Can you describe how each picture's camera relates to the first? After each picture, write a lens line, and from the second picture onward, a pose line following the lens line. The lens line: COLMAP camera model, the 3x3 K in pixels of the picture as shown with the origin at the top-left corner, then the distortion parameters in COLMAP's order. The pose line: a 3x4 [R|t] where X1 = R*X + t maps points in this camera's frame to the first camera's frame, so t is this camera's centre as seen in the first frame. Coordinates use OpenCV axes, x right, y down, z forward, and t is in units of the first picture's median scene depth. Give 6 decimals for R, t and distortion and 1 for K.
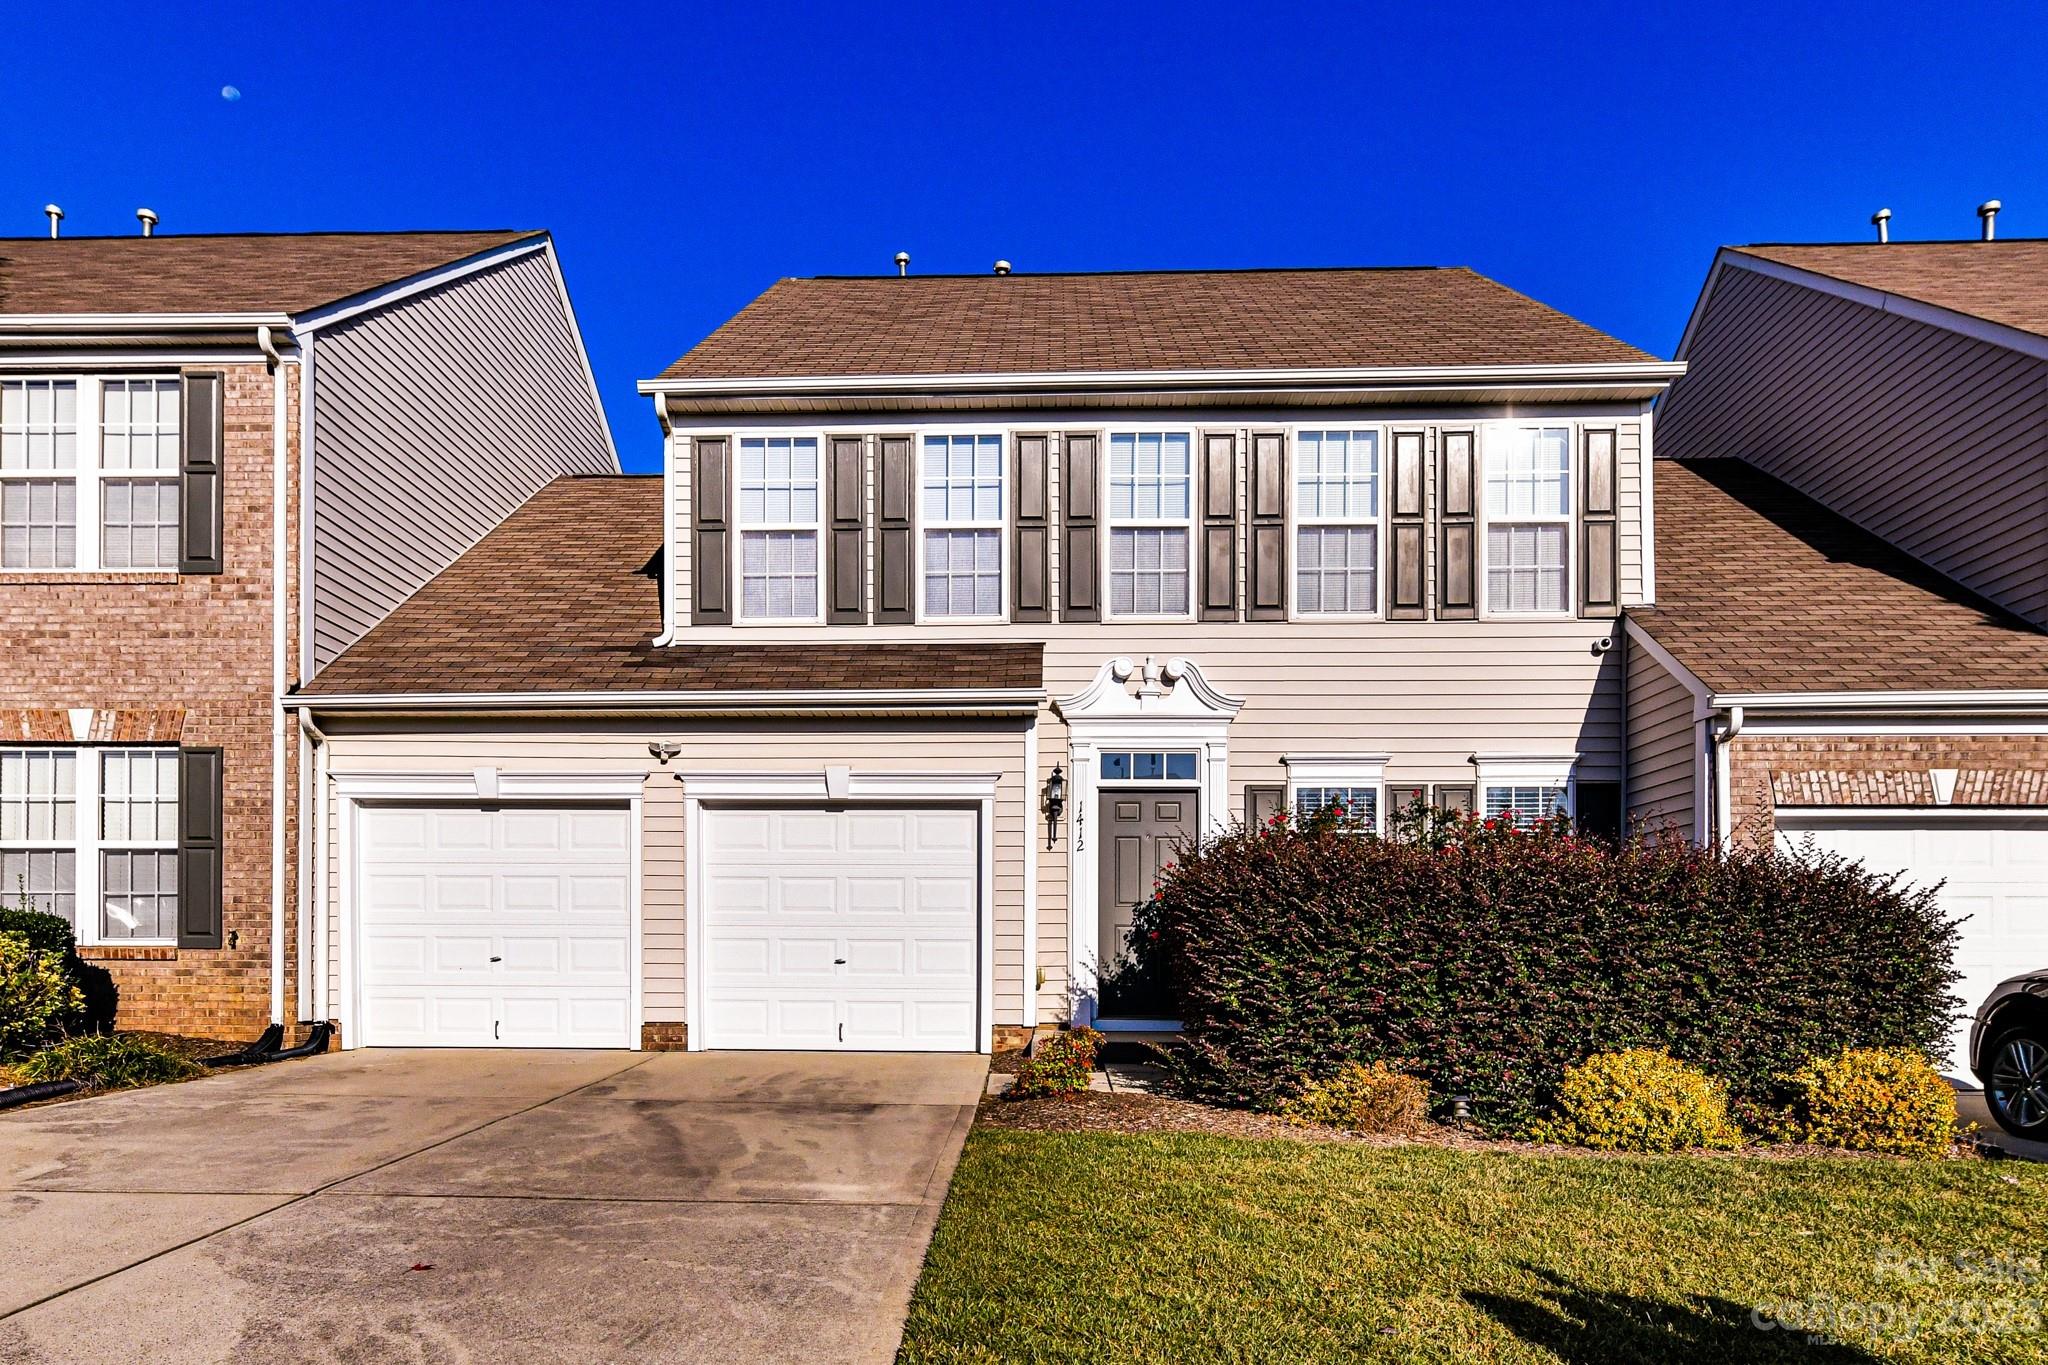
lens RADIAL K [[935.6, 0, 1024.3], [0, 935.6, 647.4], [0, 0, 1]] dist [0.000945, -0.000268]
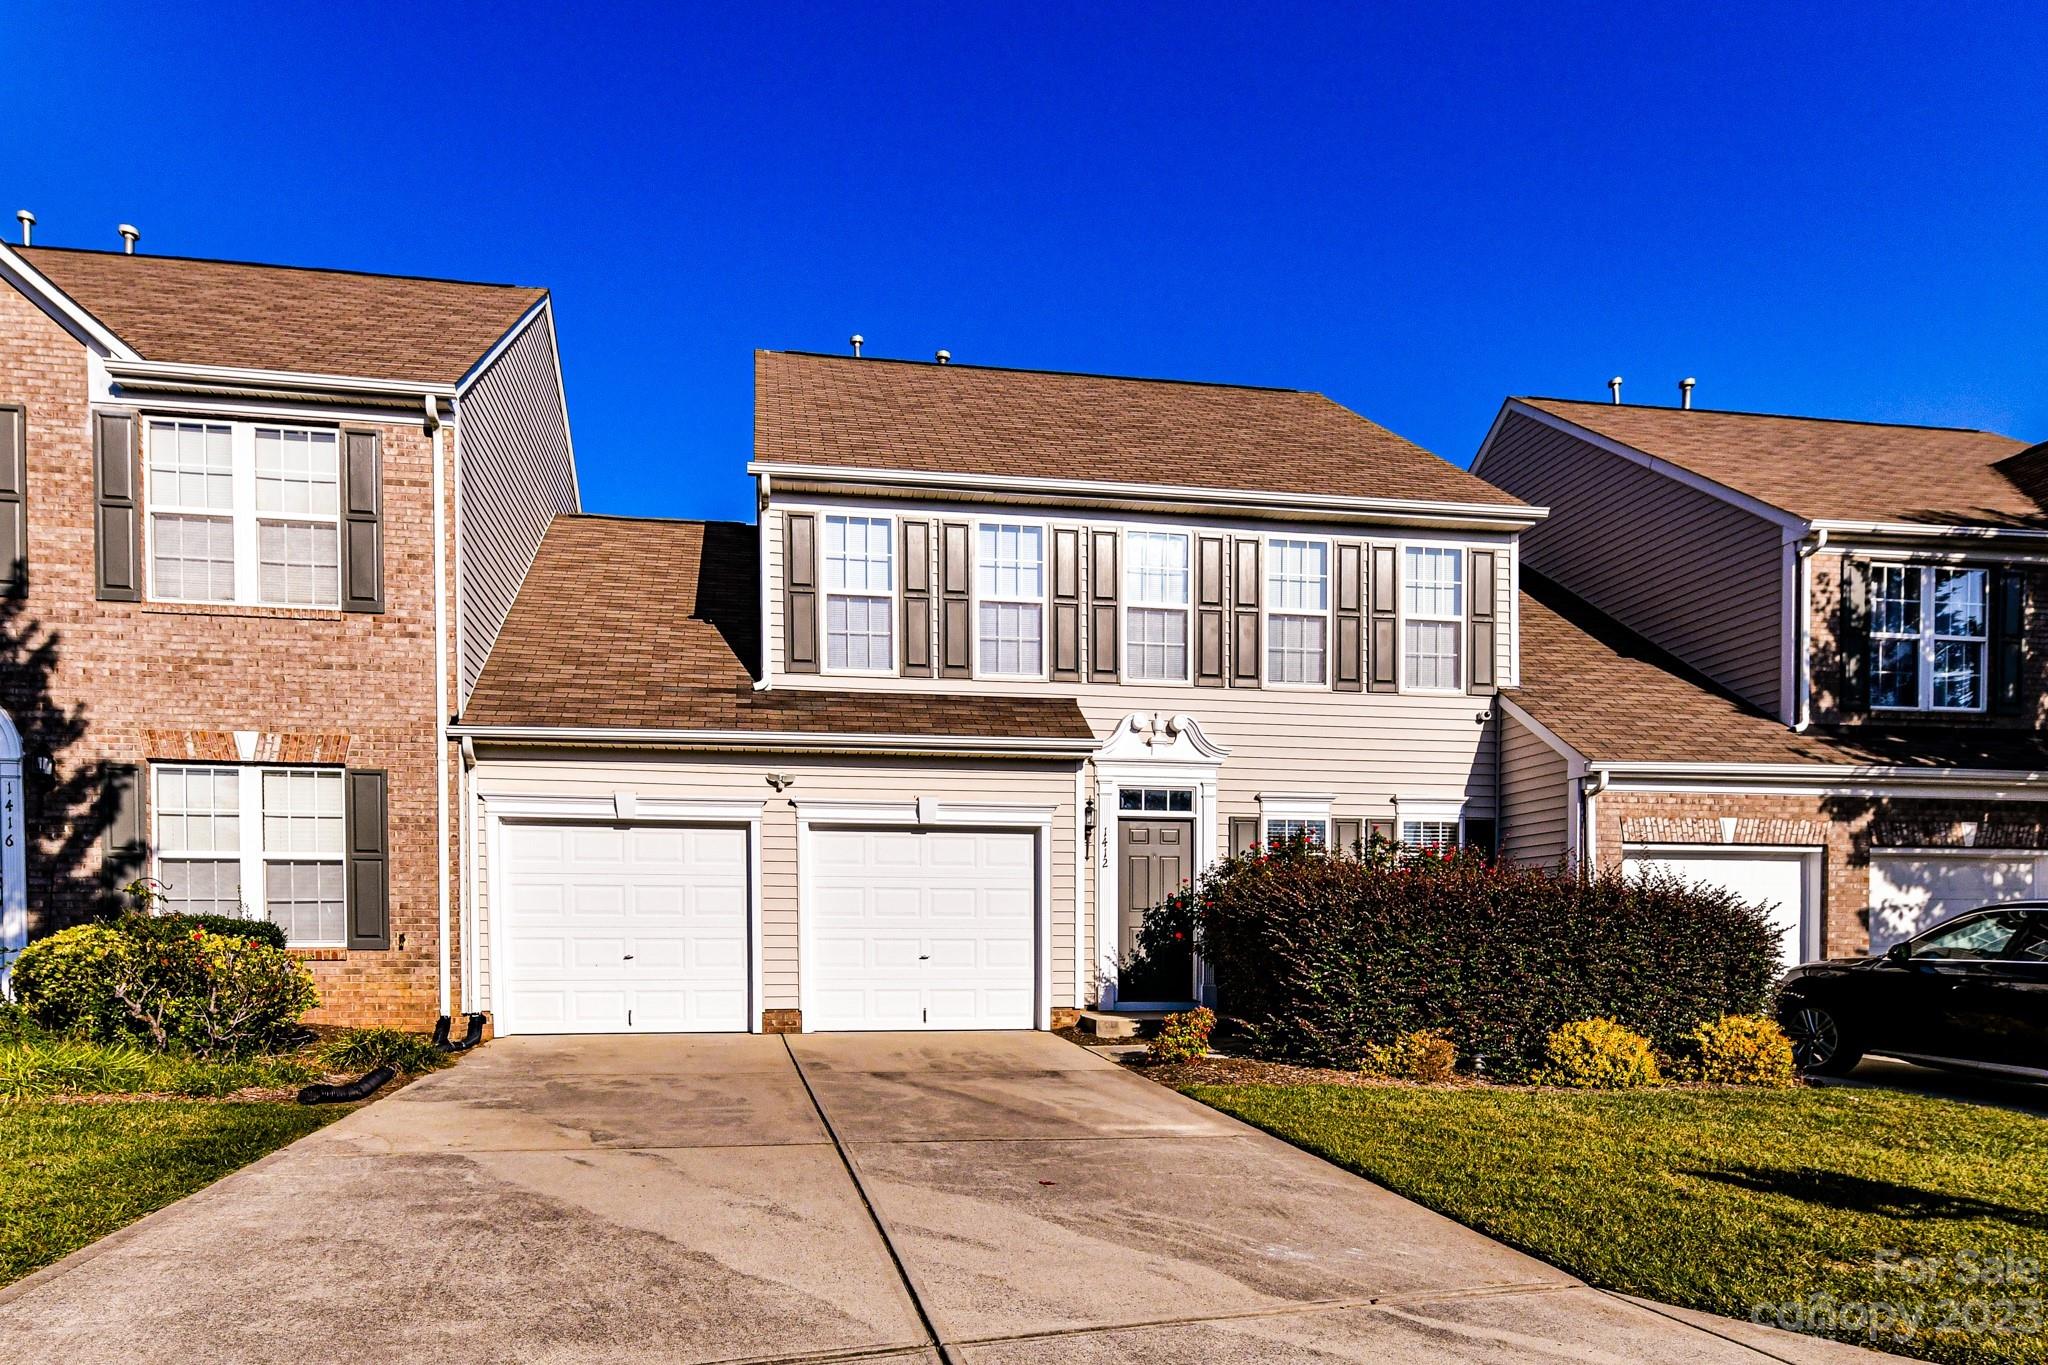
lens RADIAL K [[804.0, 0, 1031.9], [0, 804.0, 683.6], [0, 0, 1]] dist [0.001006, -0.000081]
pose [[0.989588, 0.040931, 0.137984, -0.216441], [-0.041400, 0.999143, 0.000531, -0.027020], [-0.137844, -0.006238, 0.990434, -0.055184]]
